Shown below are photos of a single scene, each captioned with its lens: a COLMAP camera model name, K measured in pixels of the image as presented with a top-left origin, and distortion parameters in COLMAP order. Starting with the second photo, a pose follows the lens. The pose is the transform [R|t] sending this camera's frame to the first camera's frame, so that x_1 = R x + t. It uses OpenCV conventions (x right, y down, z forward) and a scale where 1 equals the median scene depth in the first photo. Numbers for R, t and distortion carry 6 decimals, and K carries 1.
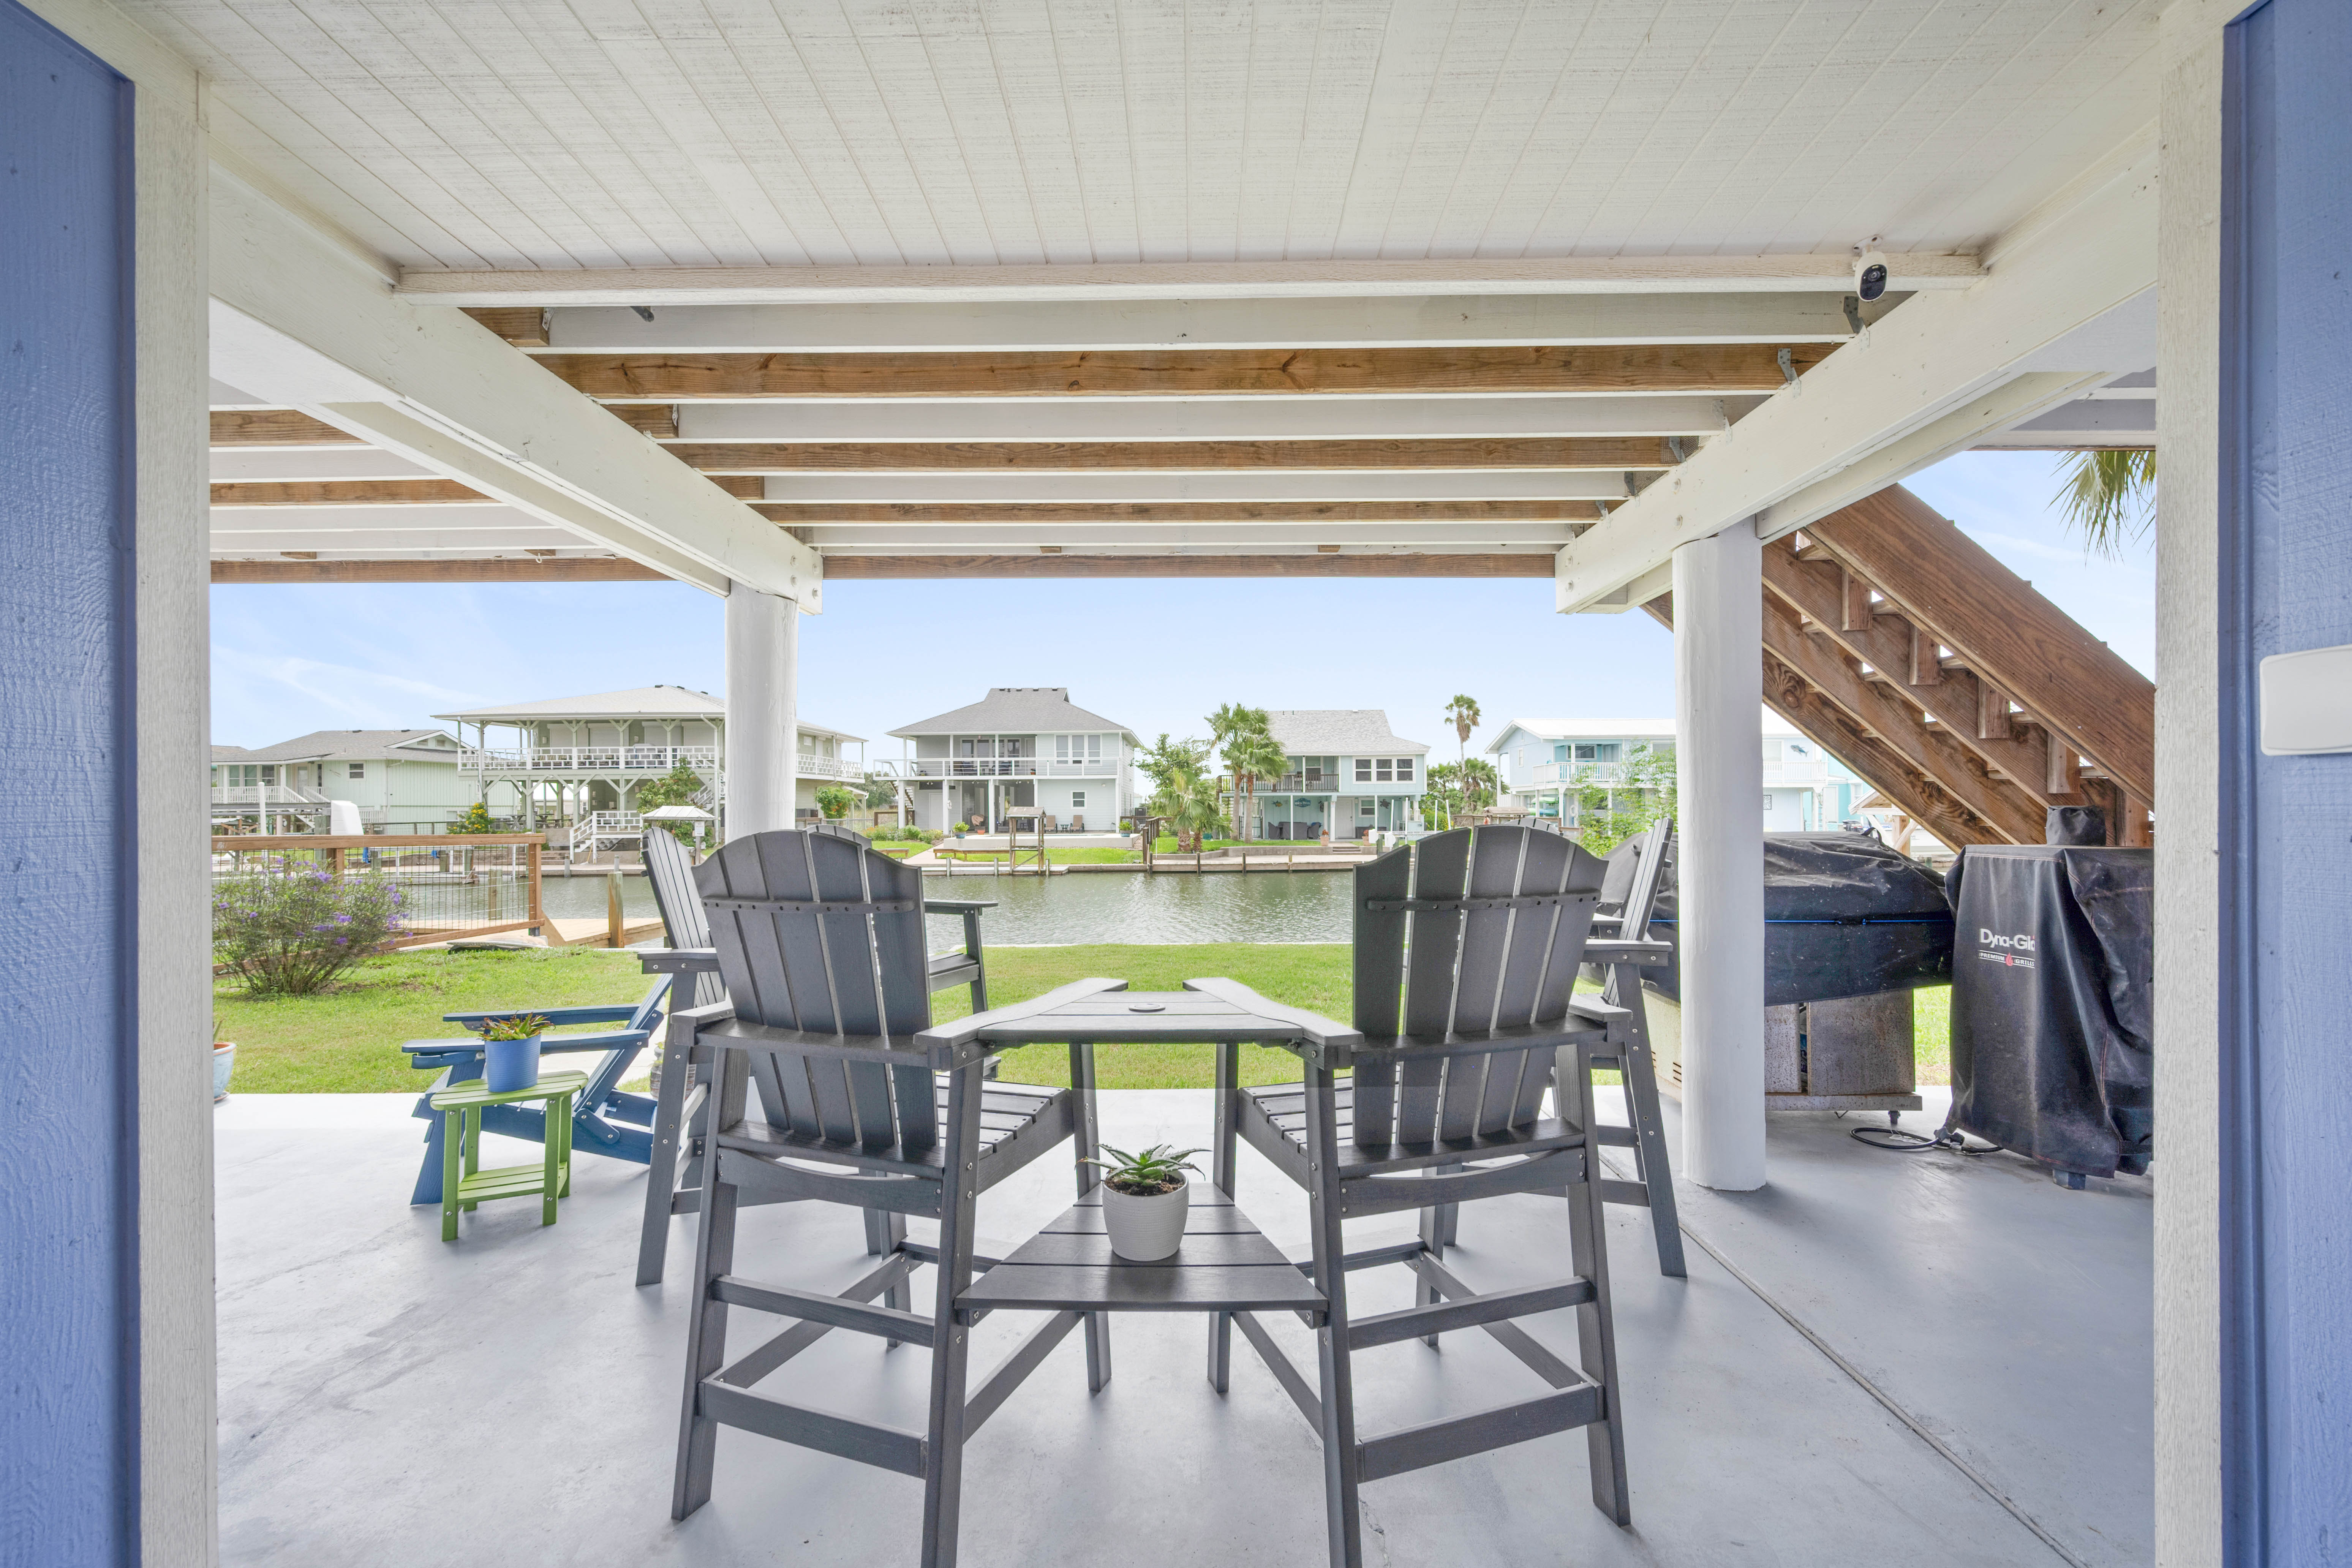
lens RADIAL K [[951.5, 0, 1179.7], [0, 951.5, 802.1], [0, 0, 1]] dist [0.000666, 0.000063]
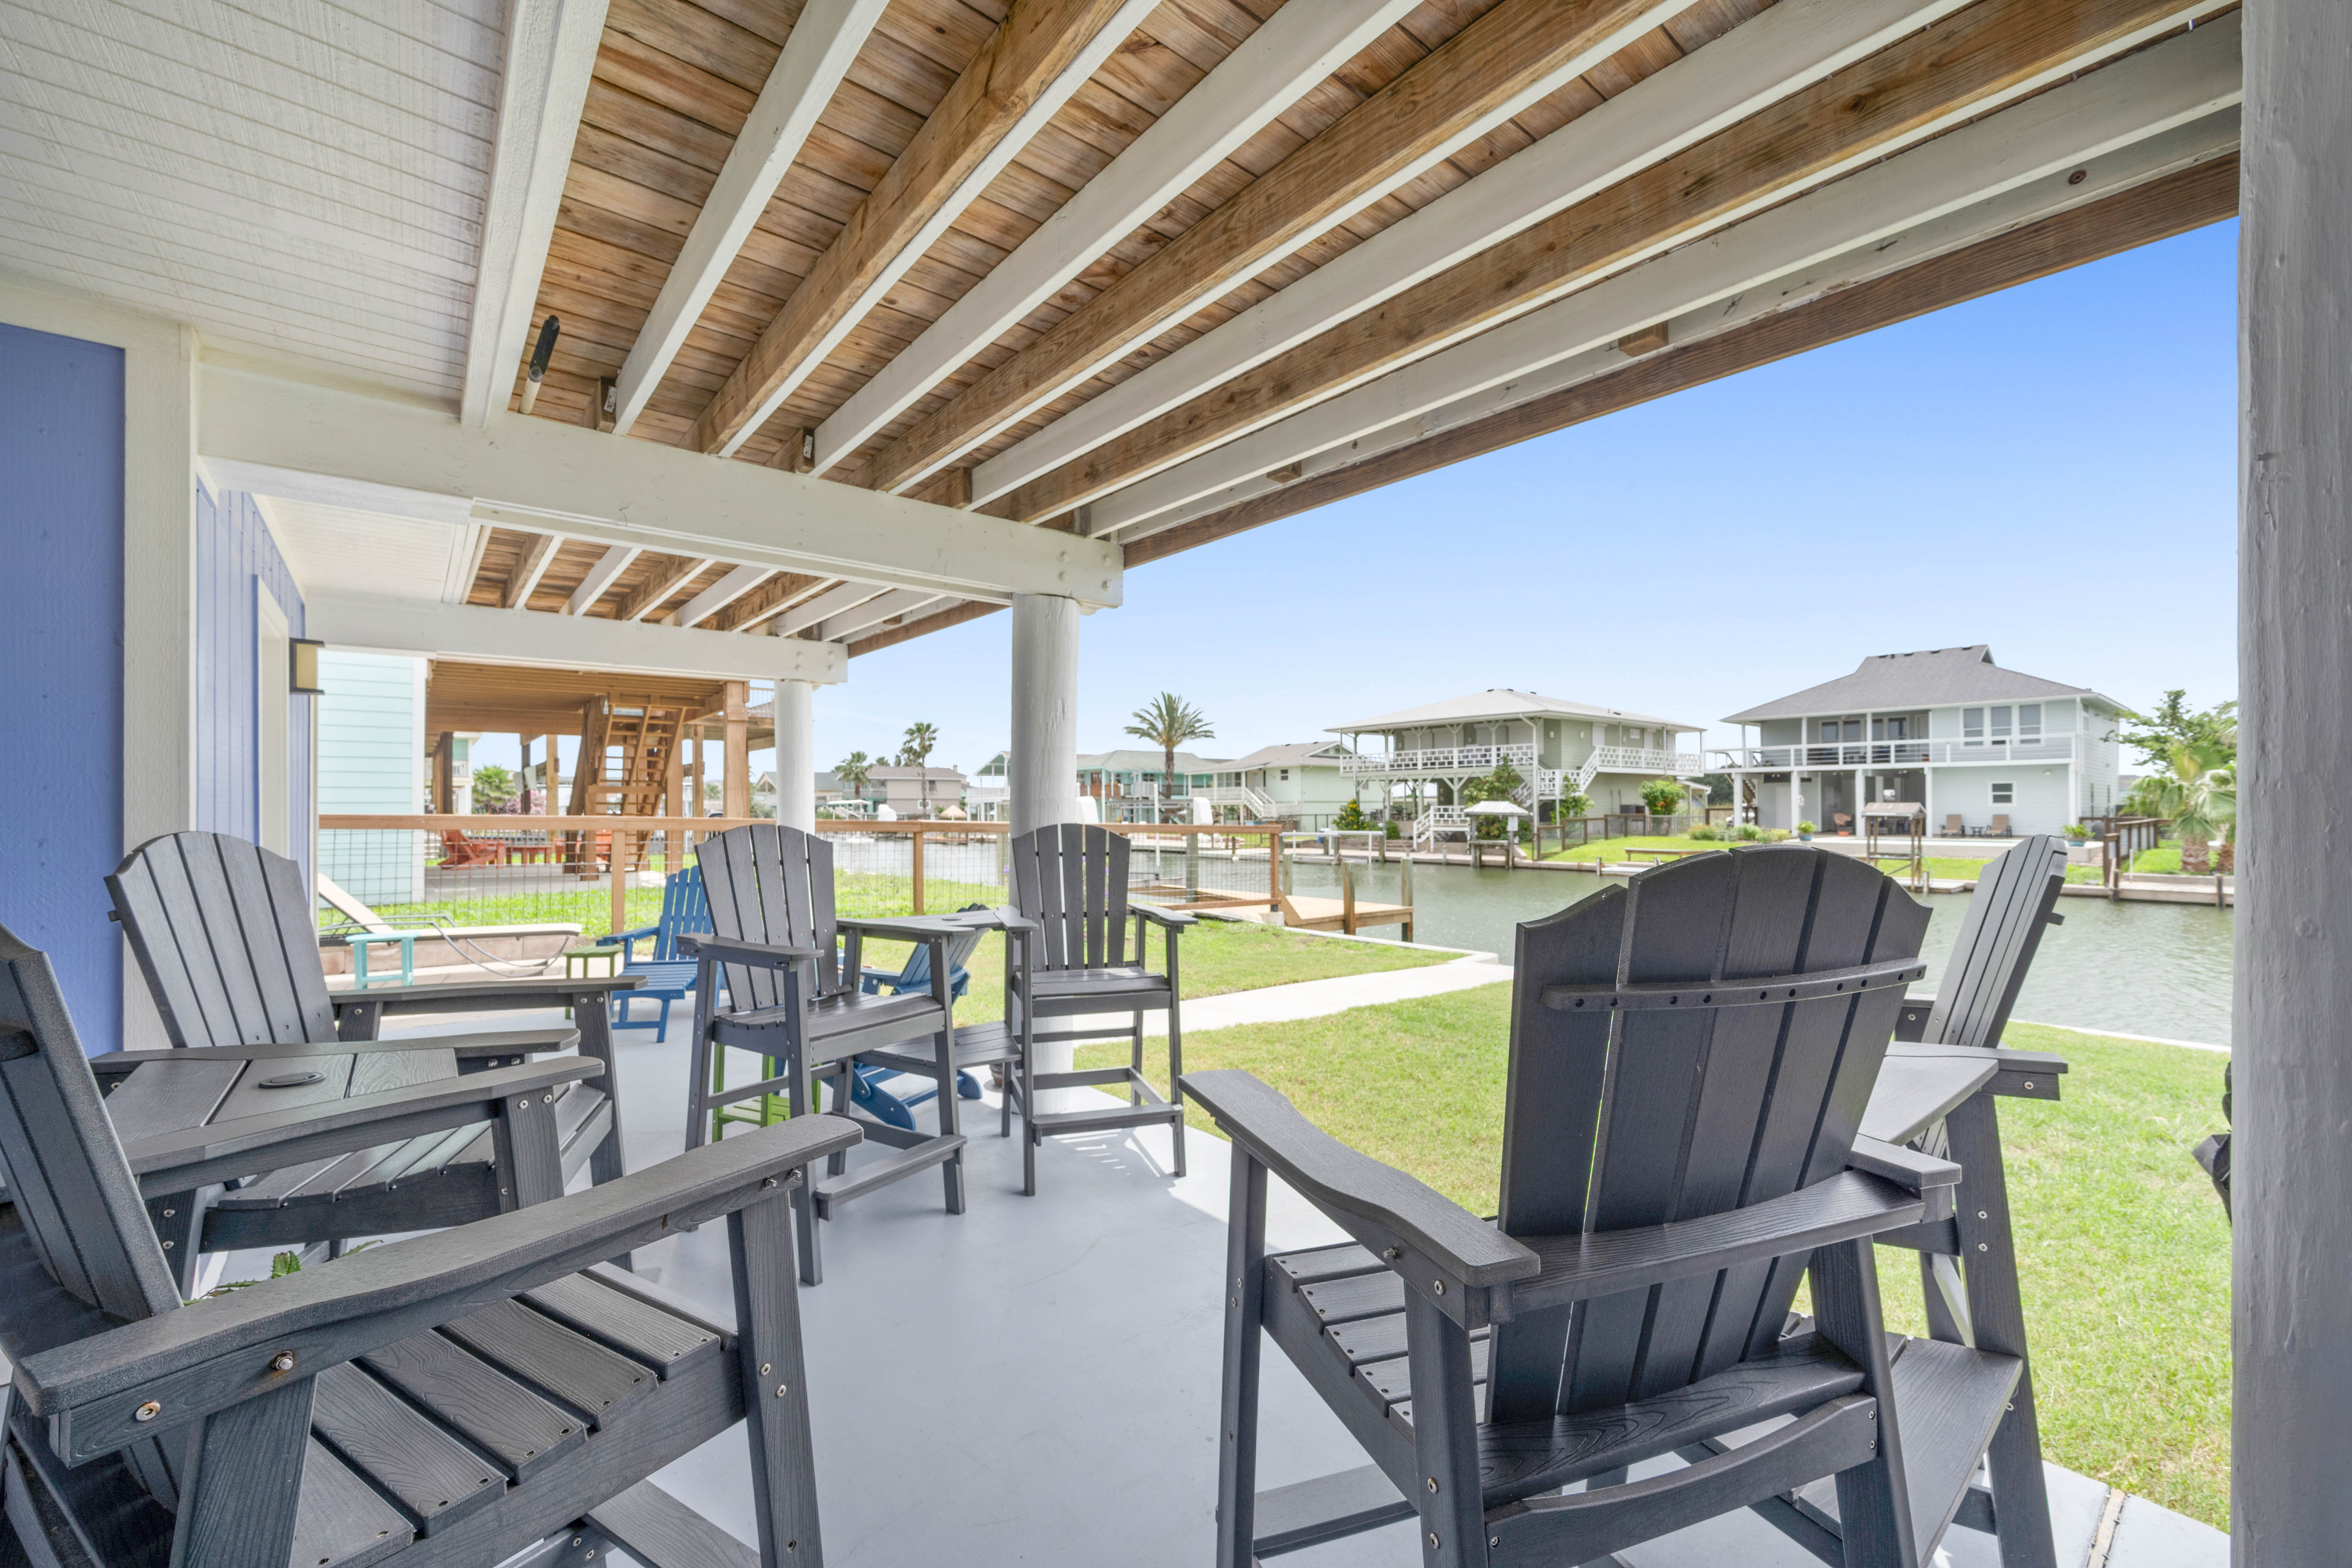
lens RADIAL K [[937.6, 0, 1178.4], [0, 937.6, 796.4], [0, 0, 1]] dist [0.000150, -0.000411]
pose [[0.645524, -0.003416, -0.763733, 0.040736], [0.002218, 0.999994, -0.002598, 0.000130], [0.763737, -0.000017, 0.645528, 0.043866]]
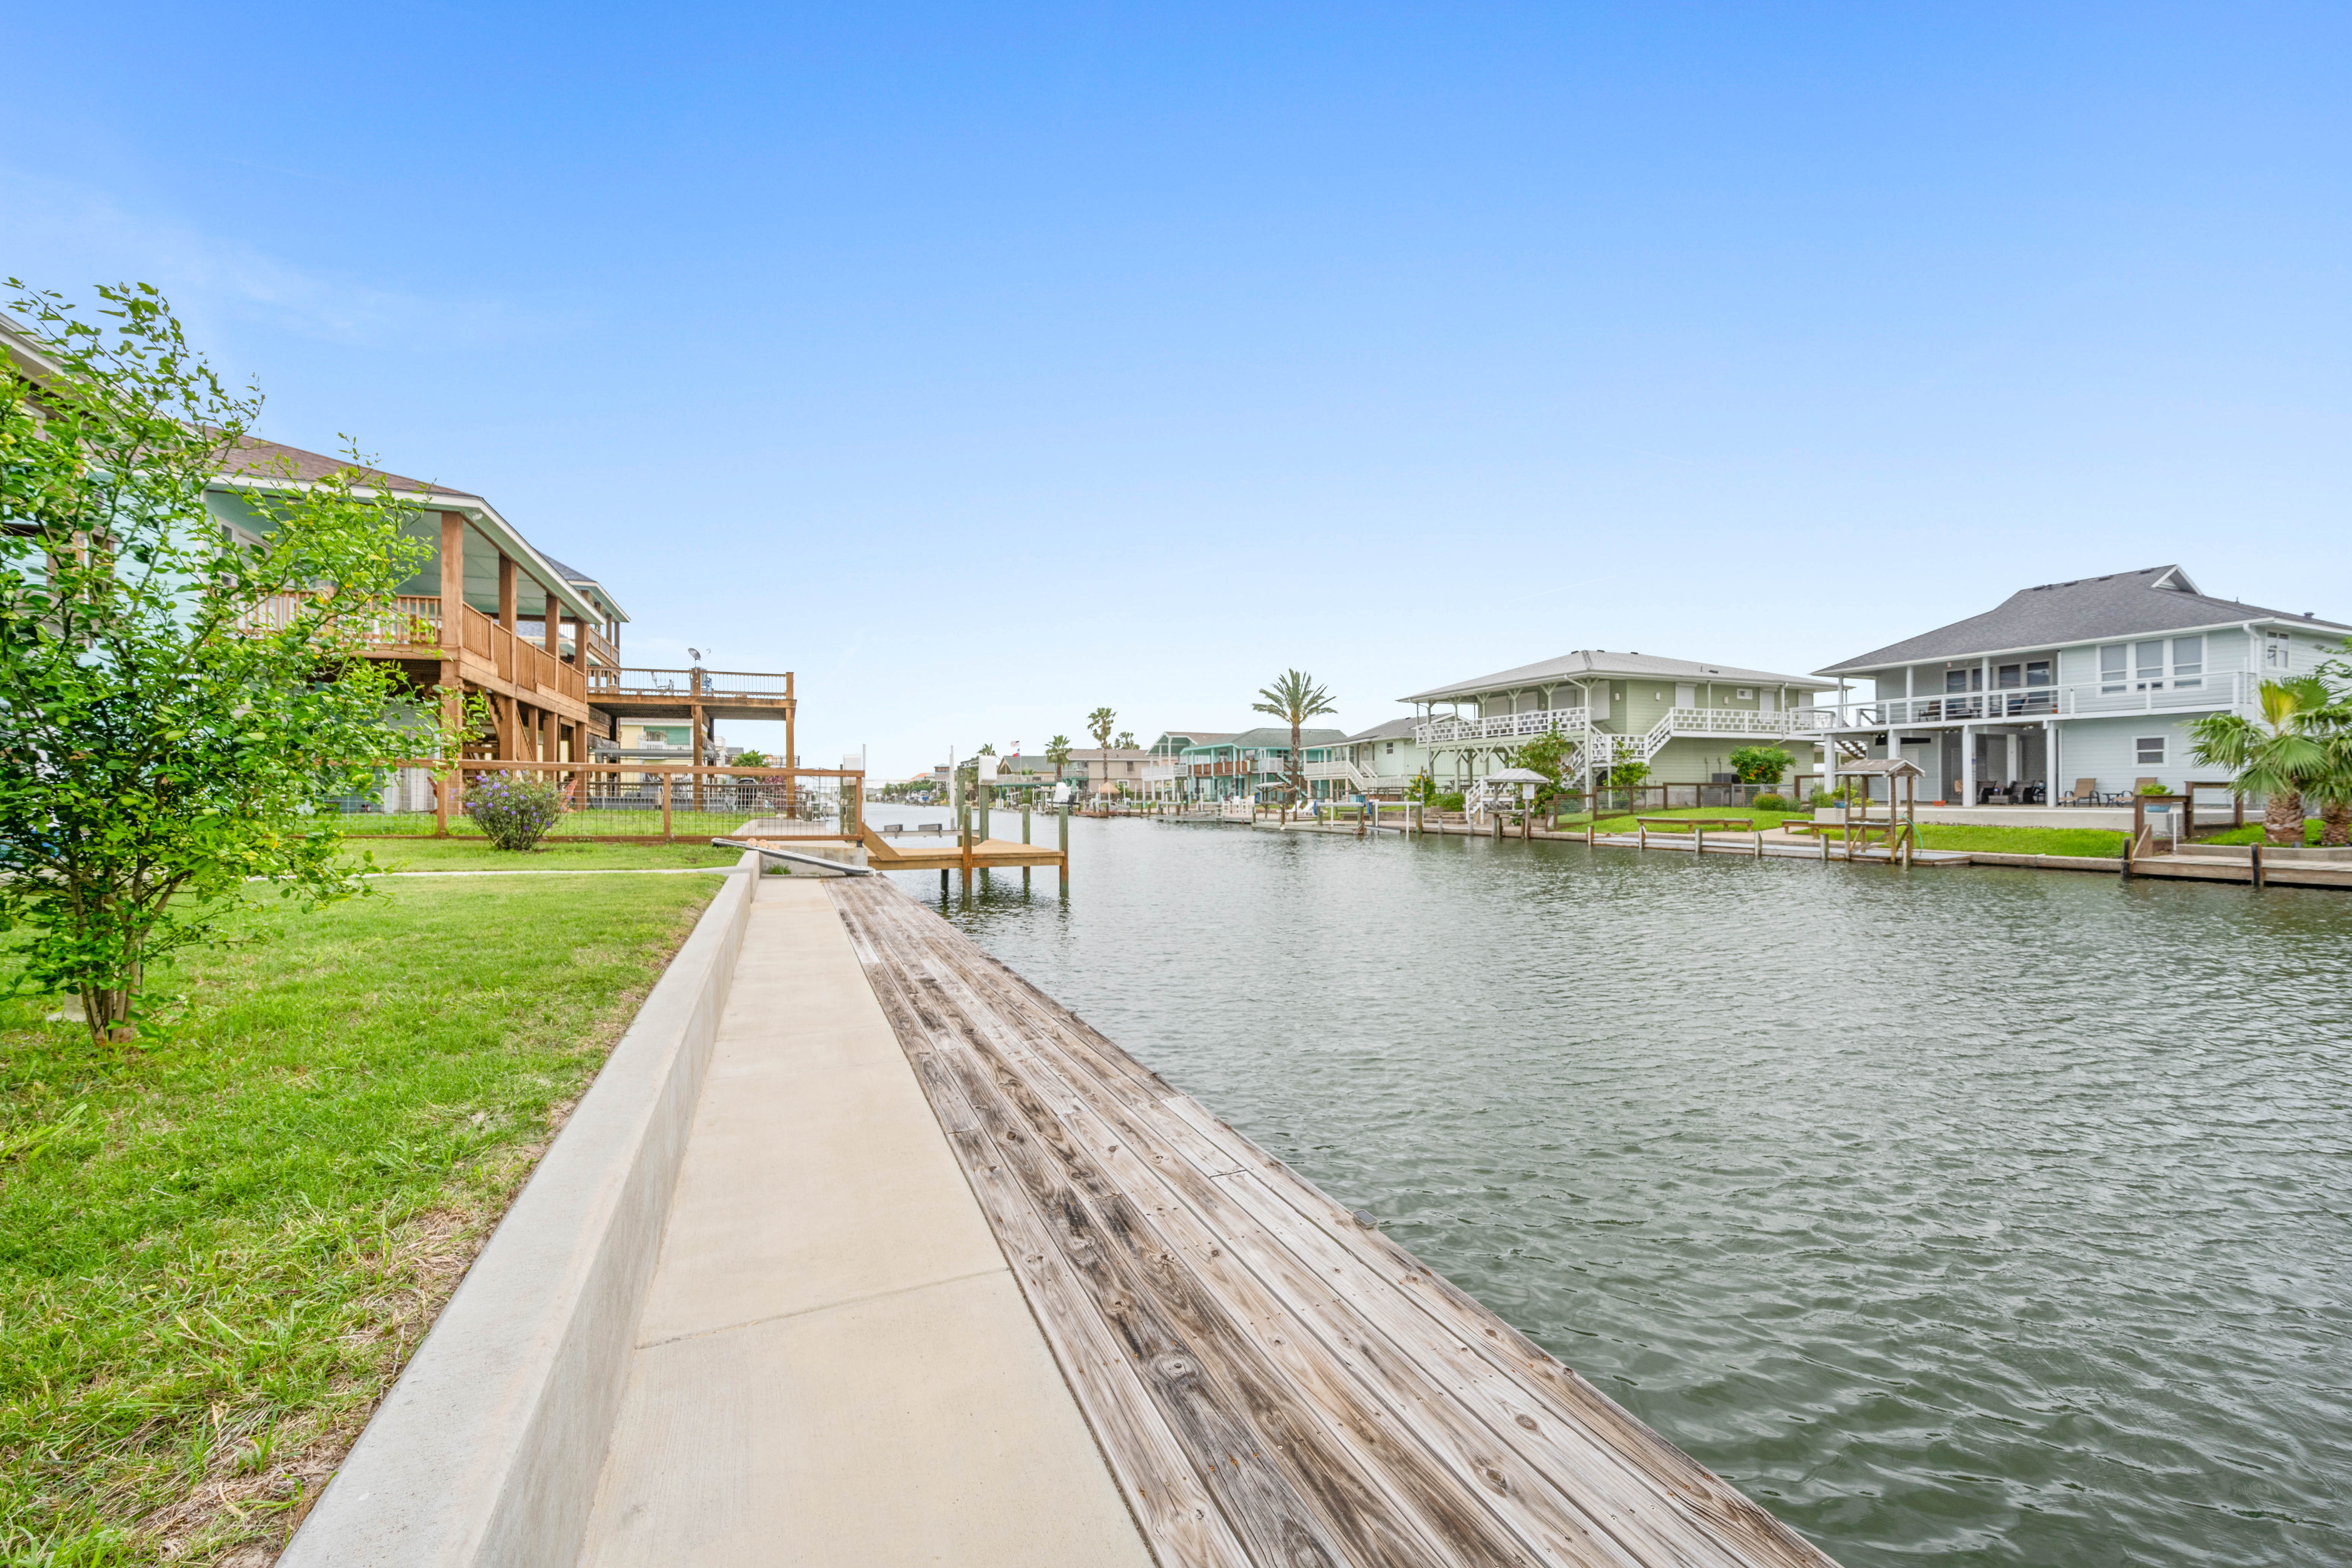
lens RADIAL K [[937.6, 0, 1178.4], [0, 937.6, 796.4], [0, 0, 1]] dist [0.000150, -0.000411]
pose [[0.402113, 0.009198, -0.915544, 0.198546], [0.006629, 0.999894, 0.012957, 0.015310], [0.915566, -0.011279, 0.402009, 0.244874]]
